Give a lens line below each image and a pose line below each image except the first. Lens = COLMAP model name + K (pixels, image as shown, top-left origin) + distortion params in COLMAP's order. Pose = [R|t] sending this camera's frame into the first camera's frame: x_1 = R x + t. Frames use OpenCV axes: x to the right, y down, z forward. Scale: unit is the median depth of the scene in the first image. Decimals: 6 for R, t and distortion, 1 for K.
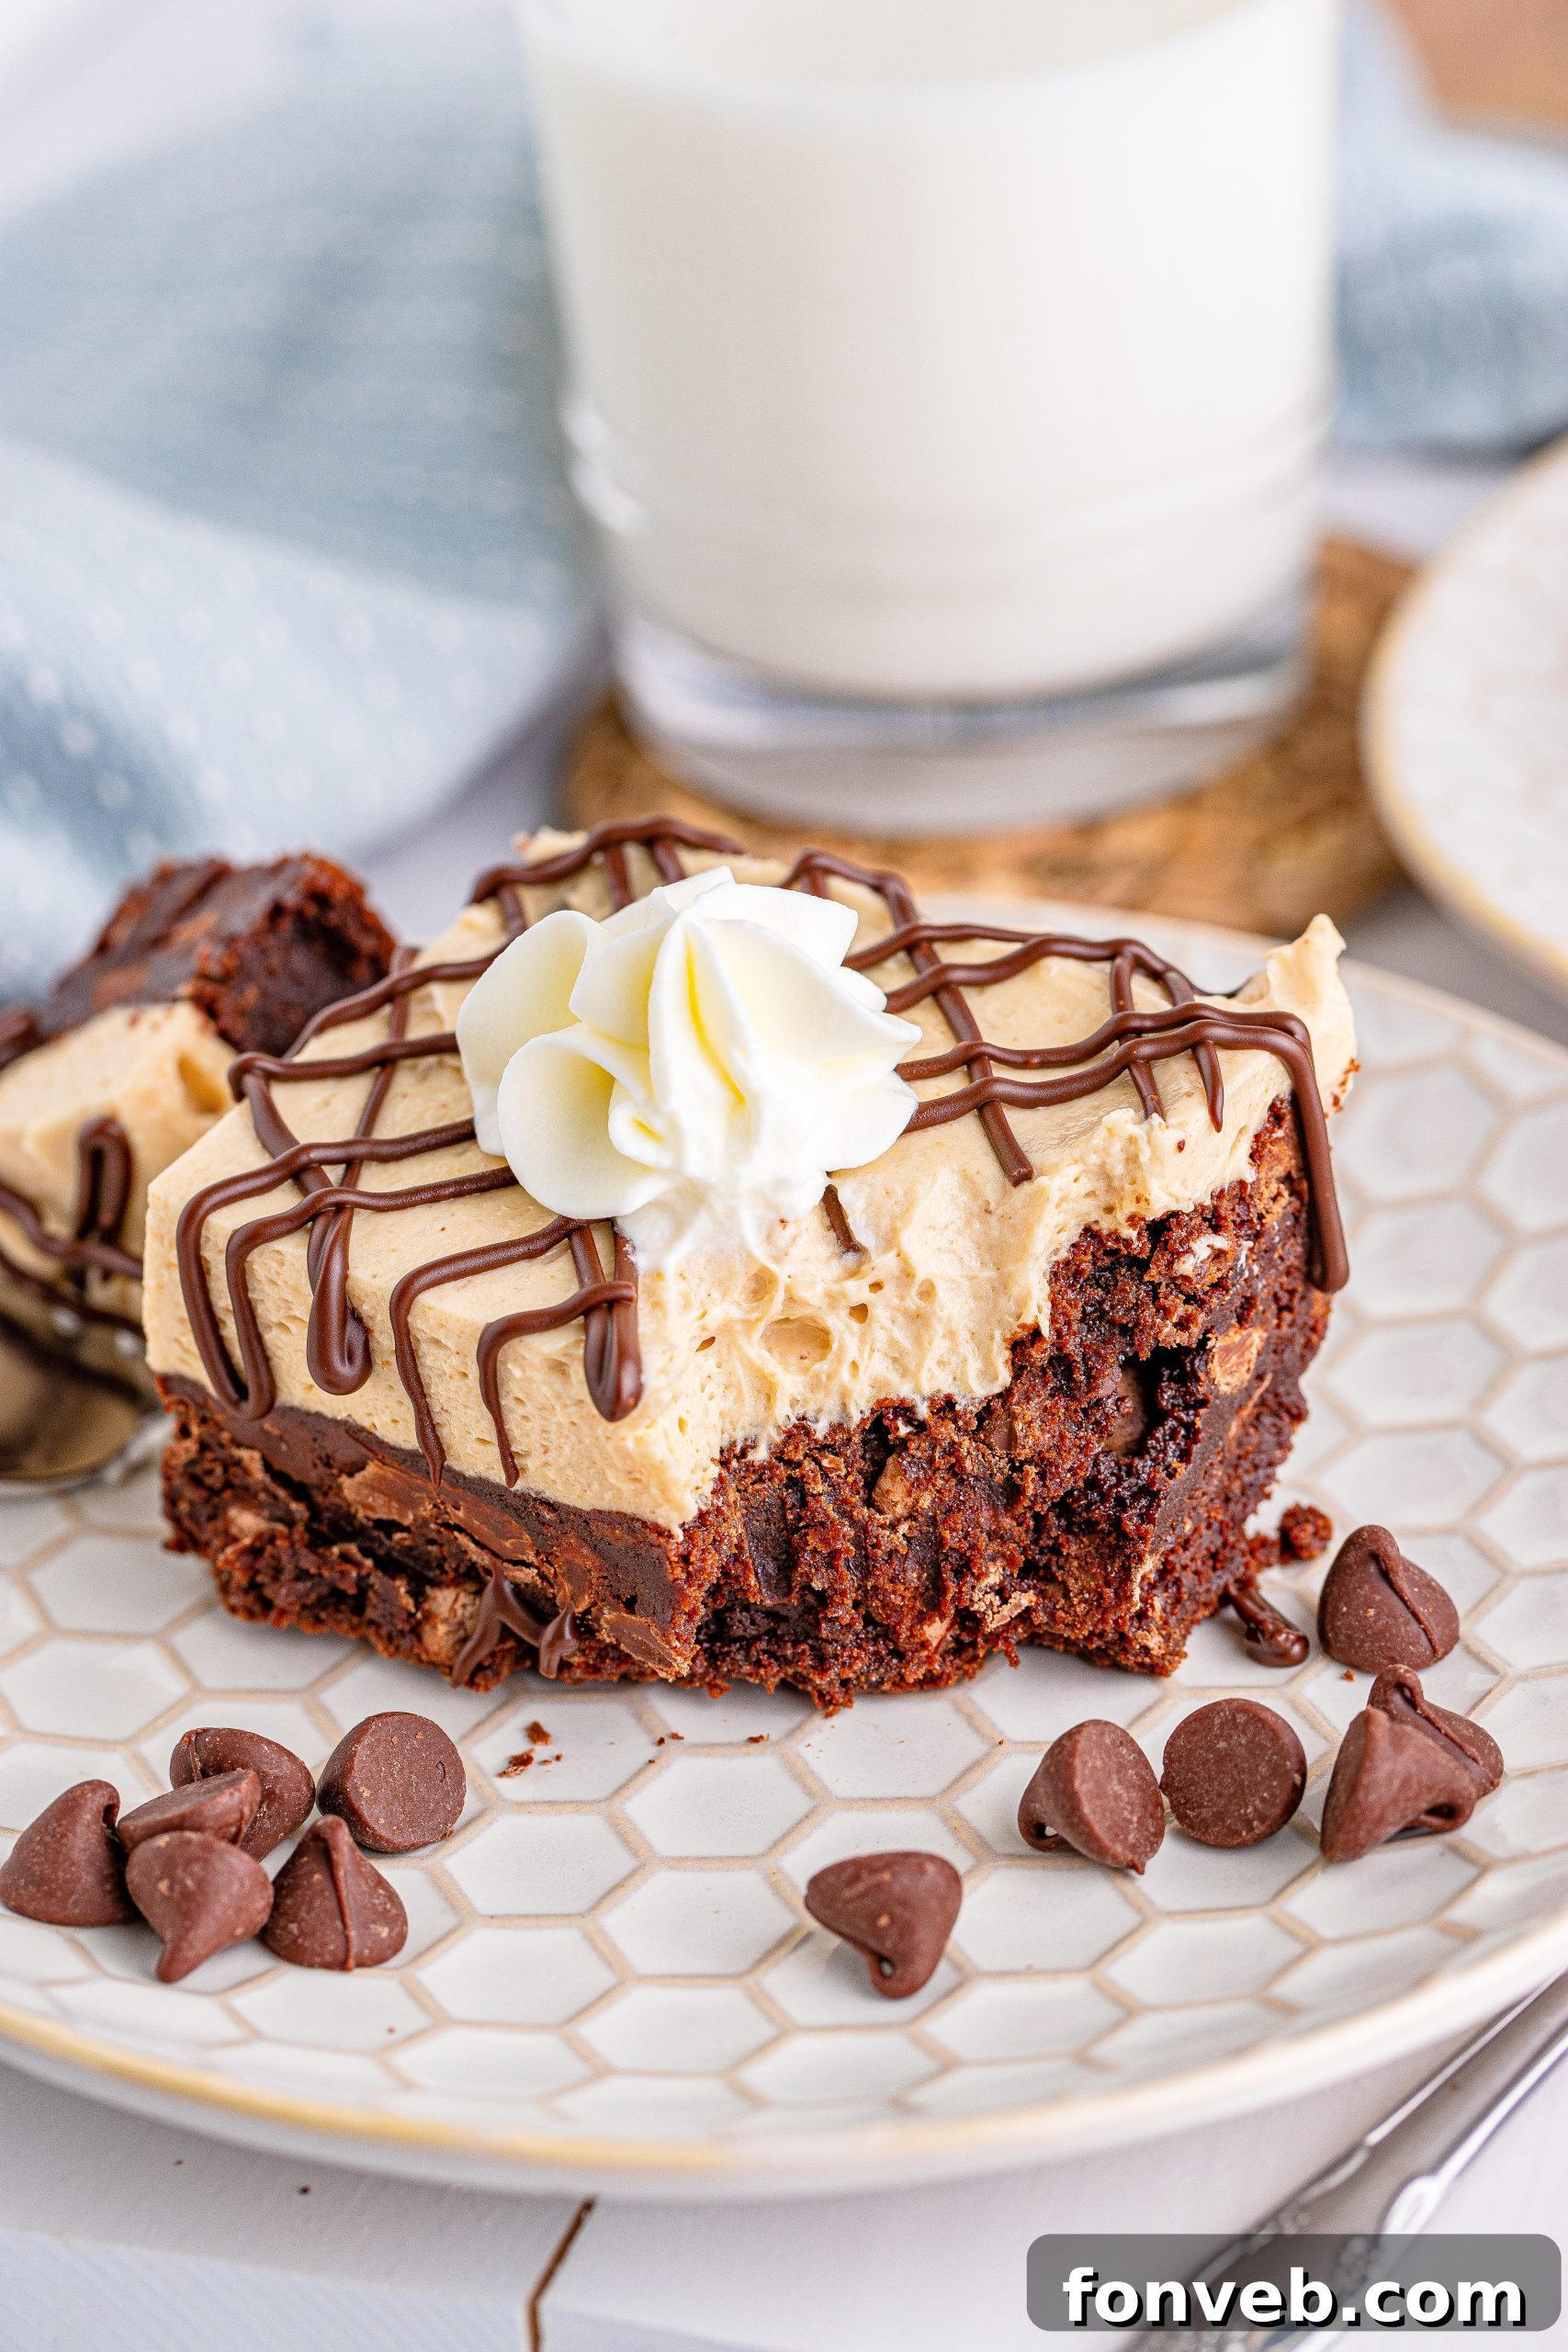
lens RADIAL K [[7410.0, 0, 784.0], [0, 7410.0, 1176.0], [0, 0, 1]] dist [-0.037840, -0.767827]
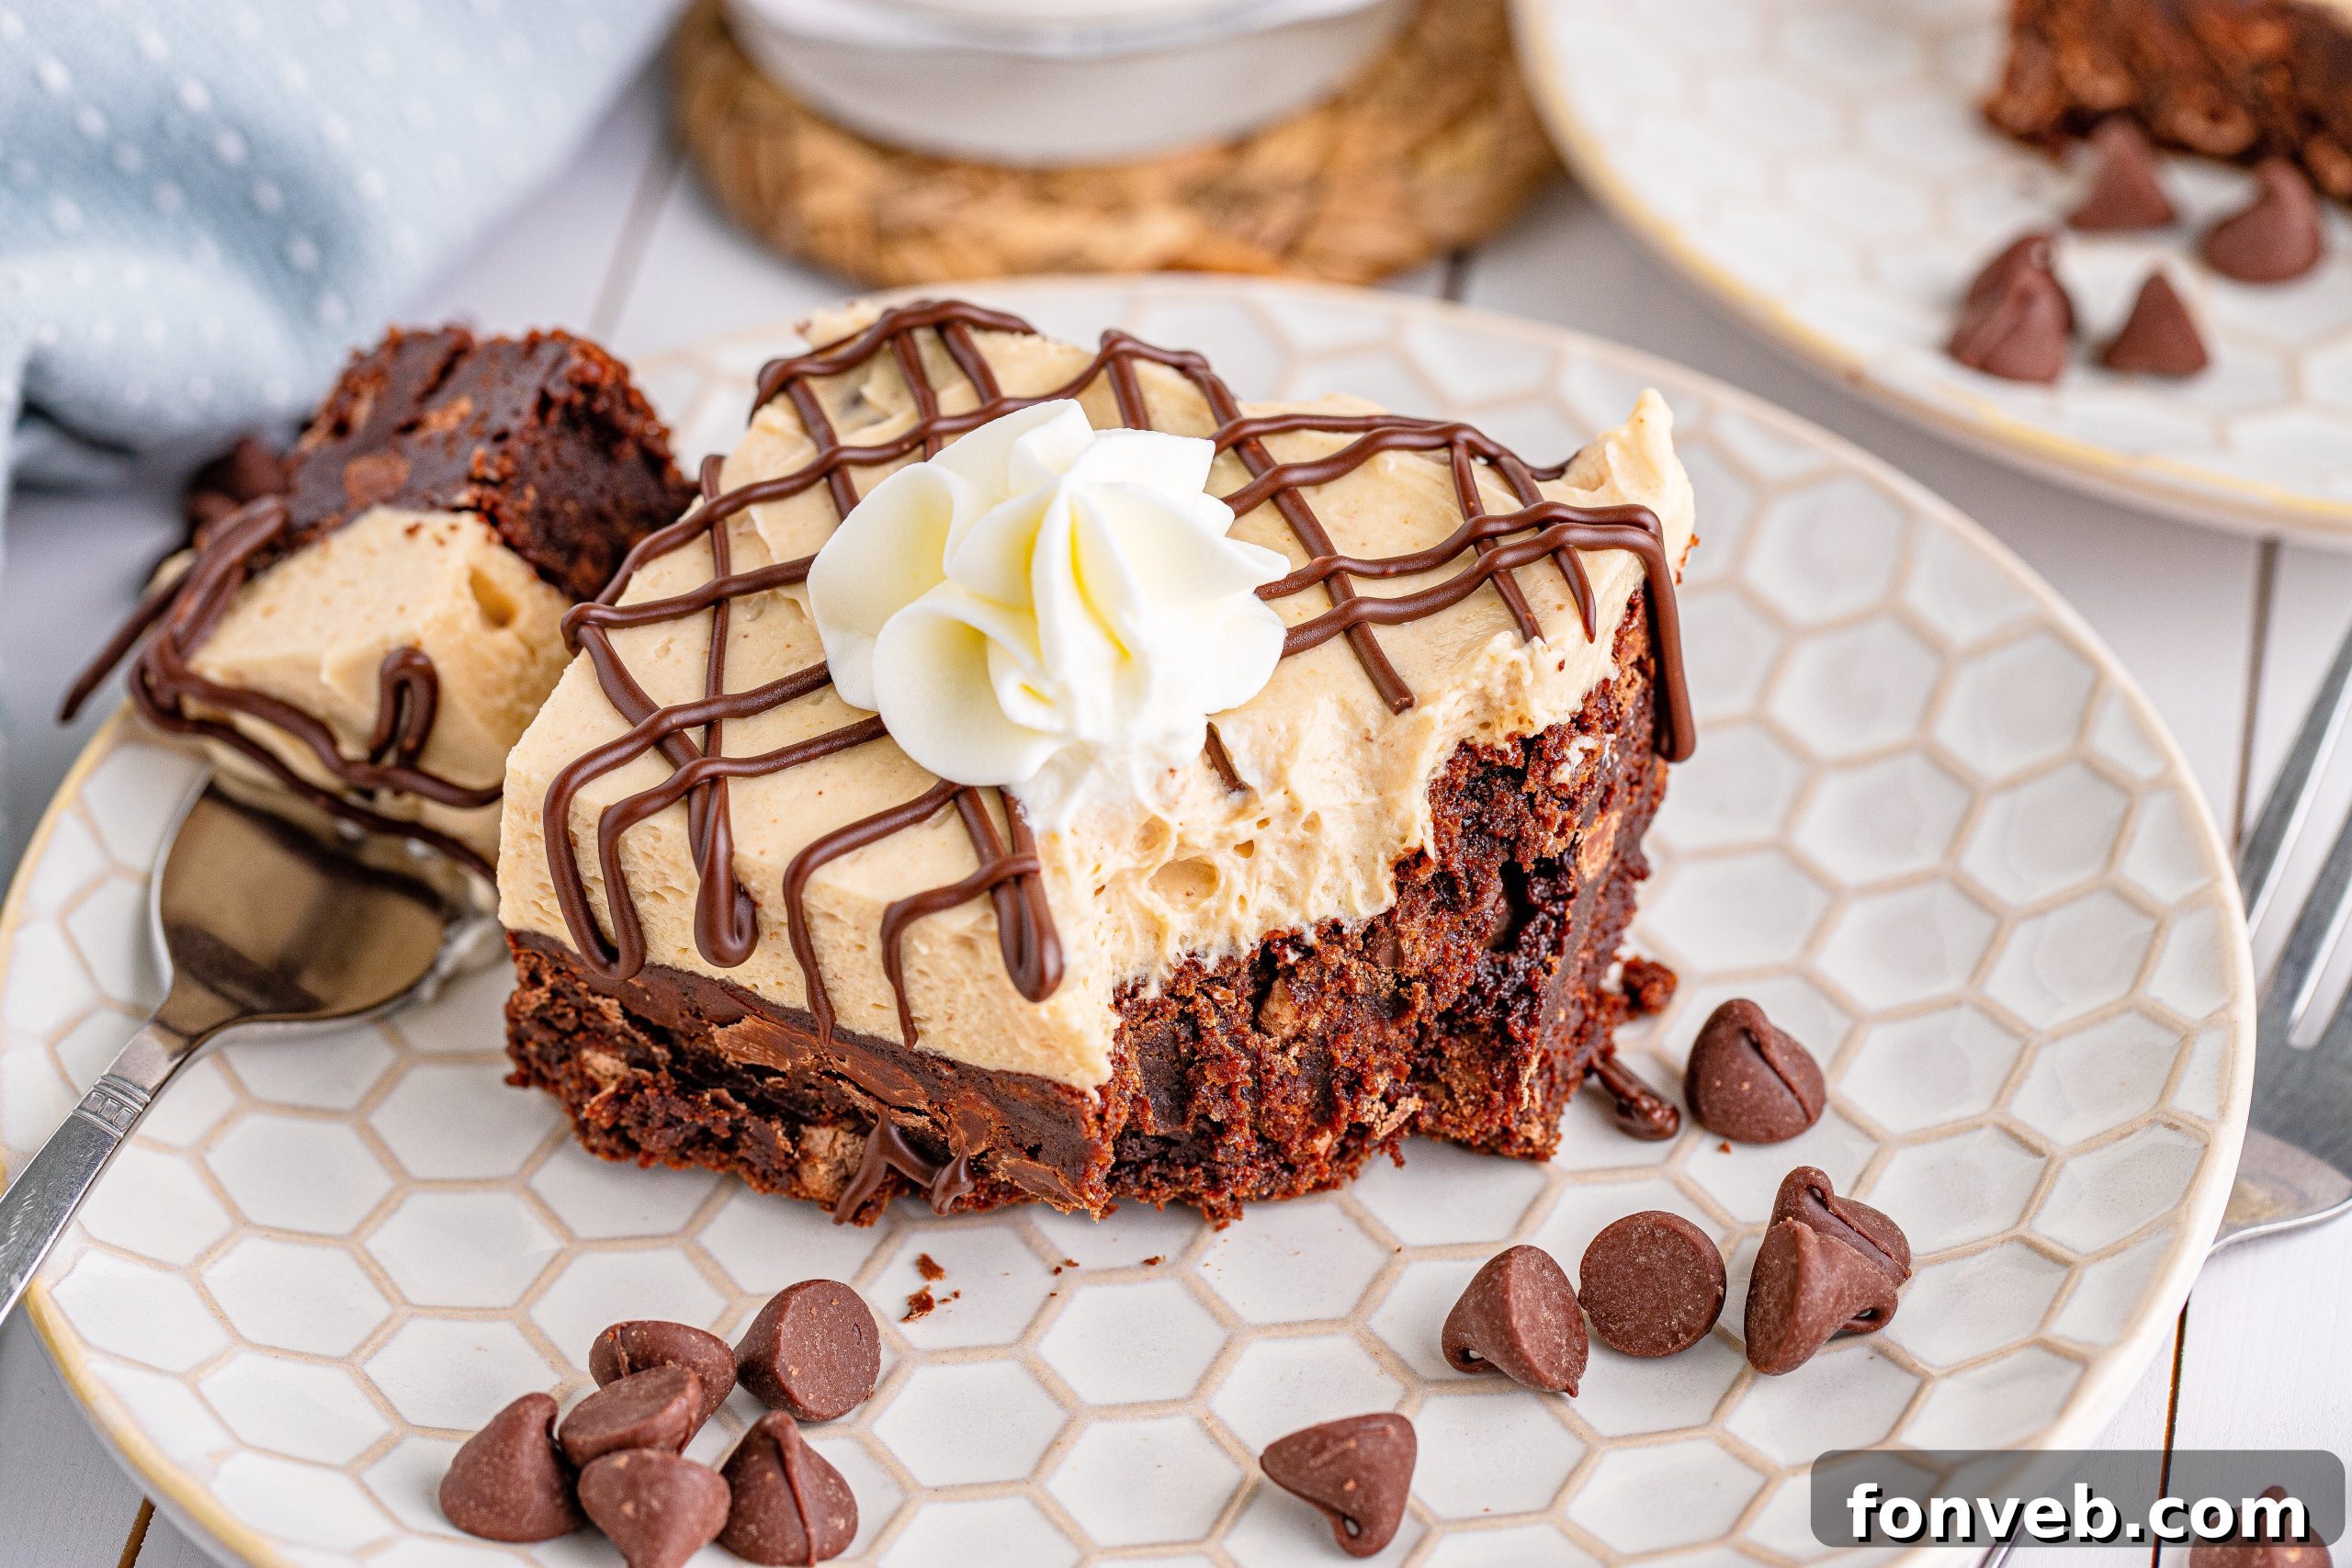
lens RADIAL K [[7410.0, 0, 1114.5], [0, 7410.0, 781.4], [0, 0, 1]] dist [-0.037840, -0.767827]
pose [[0.989046, -0.076374, 0.126313, -0.131163], [0.056552, 0.986502, 0.153671, -0.143145], [-0.136344, -0.144844, 0.980016, 0.027195]]
